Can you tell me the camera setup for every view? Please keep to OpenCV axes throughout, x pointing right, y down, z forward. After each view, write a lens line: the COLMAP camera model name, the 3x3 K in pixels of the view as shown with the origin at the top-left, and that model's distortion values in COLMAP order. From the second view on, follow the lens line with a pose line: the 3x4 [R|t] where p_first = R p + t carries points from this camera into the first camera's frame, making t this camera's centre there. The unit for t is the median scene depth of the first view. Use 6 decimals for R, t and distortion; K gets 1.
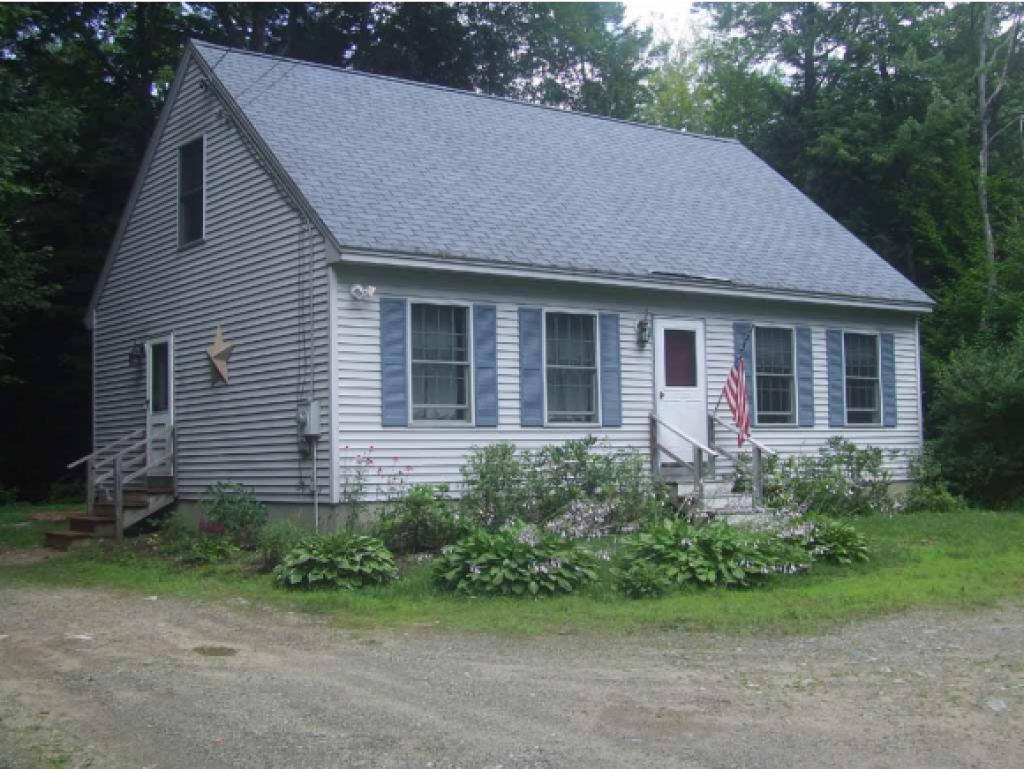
lens RADIAL K [[1338.1, 0, 509.5], [0, 1338.1, 379.1], [0, 0, 1]] dist [-0.099876, 0.000000]
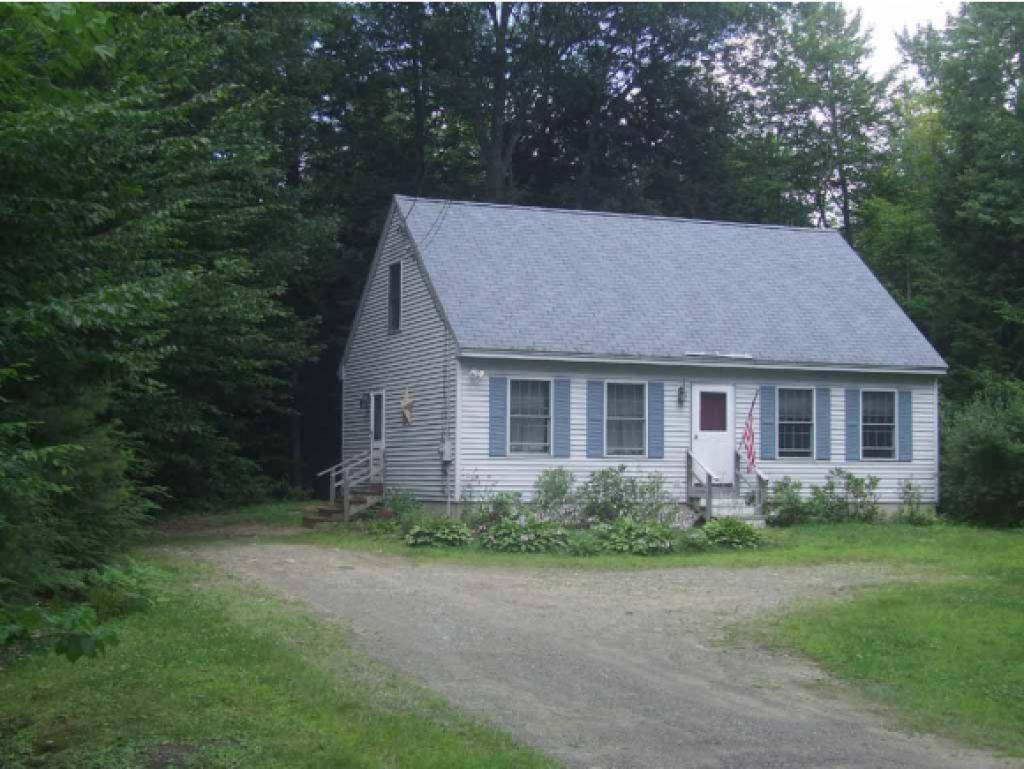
lens RADIAL K [[1598.6, 0, 507.5], [0, 1598.6, 385.5], [0, 0, 1]] dist [-0.050940, 0.000000]
pose [[0.964906, 0.013056, -0.262272, 0.378594], [-0.010544, 0.999884, 0.010982, -0.062678], [0.262385, -0.007832, 0.964932, -0.759155]]
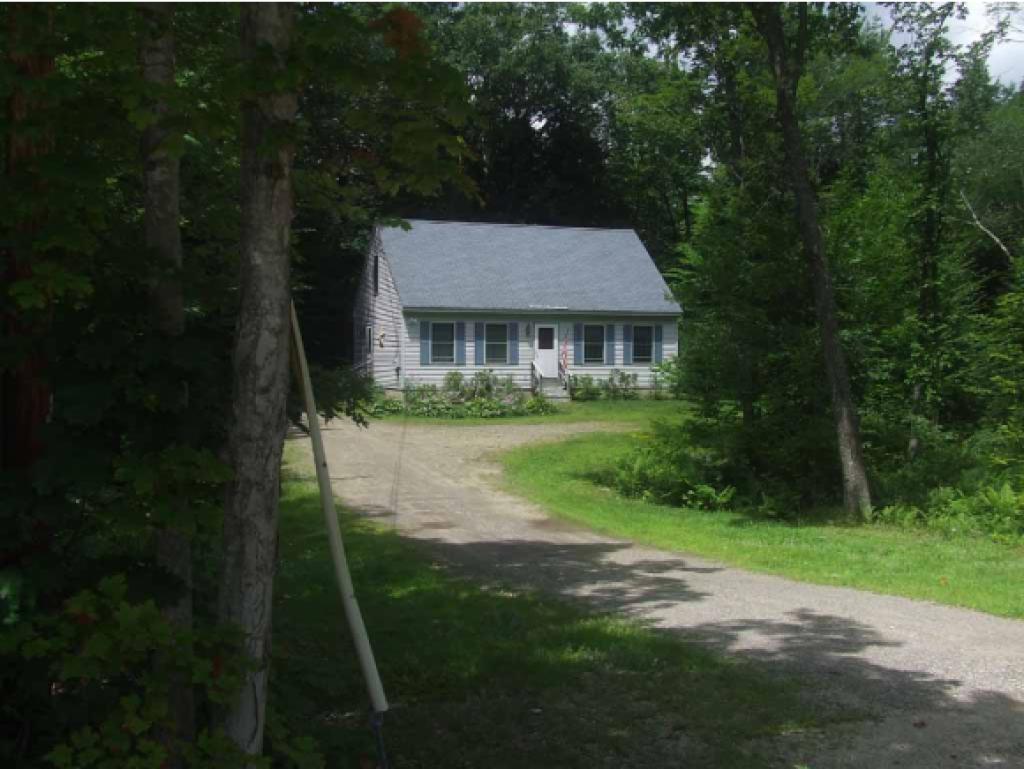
lens RADIAL K [[1128.6, 0, 511.0], [0, 1128.6, 389.7], [0, 0, 1]] dist [-0.070209, 0.000000]
pose [[0.958909, 0.032059, -0.281898, 0.719111], [-0.004480, 0.995183, 0.097937, -0.139235], [0.283680, -0.092649, 0.954433, -1.213764]]
